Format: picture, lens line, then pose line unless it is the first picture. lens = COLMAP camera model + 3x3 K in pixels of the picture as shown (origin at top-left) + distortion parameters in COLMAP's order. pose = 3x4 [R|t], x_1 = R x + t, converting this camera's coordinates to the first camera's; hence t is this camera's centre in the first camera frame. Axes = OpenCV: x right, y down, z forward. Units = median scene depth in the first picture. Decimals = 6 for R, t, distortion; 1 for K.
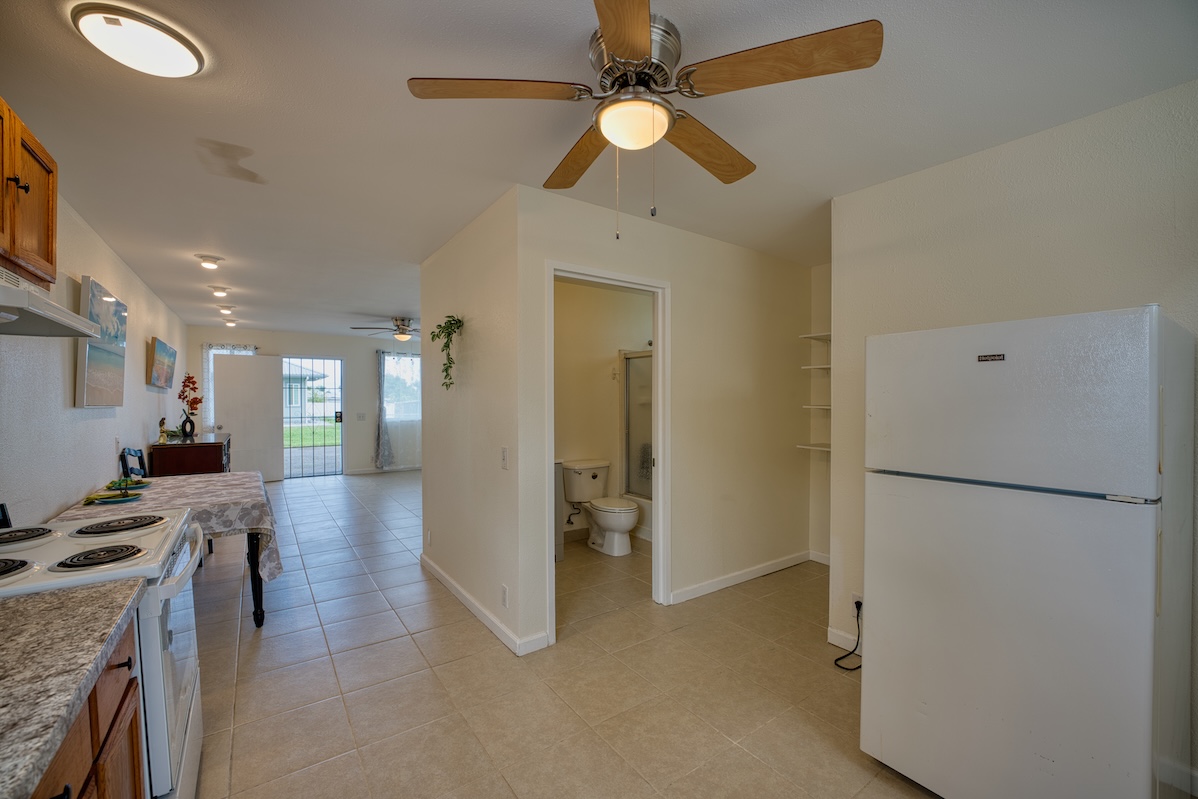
lens RADIAL K [[486.6, 0, 601.0], [0, 486.6, 400.4], [0, 0, 1]] dist [-0.027609, 0.001761]
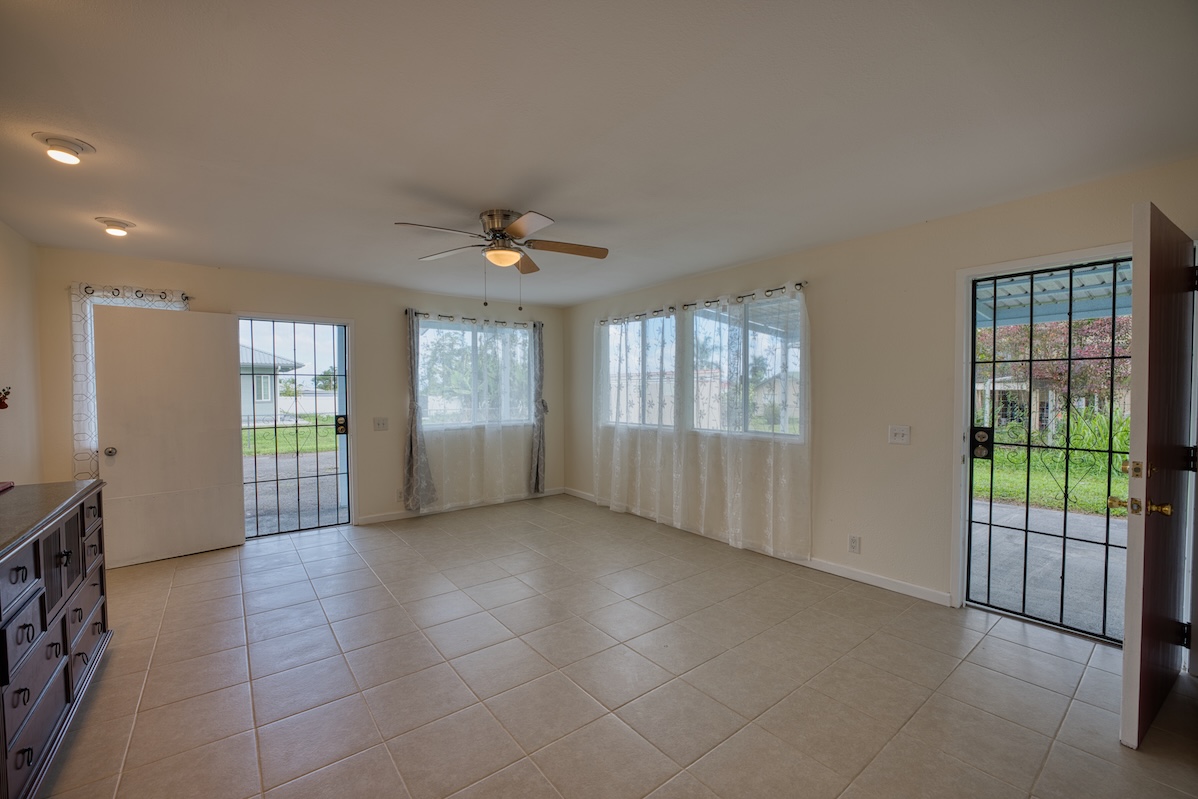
lens RADIAL K [[486.6, 0, 597.7], [0, 486.6, 401.4], [0, 0, 1]] dist [-0.027609, 0.001761]
pose [[0.999217, -0.006105, 0.039100, -0.272331], [0.005359, 0.999802, 0.019163, -0.003007], [-0.039210, -0.018938, 0.999052, 0.432243]]
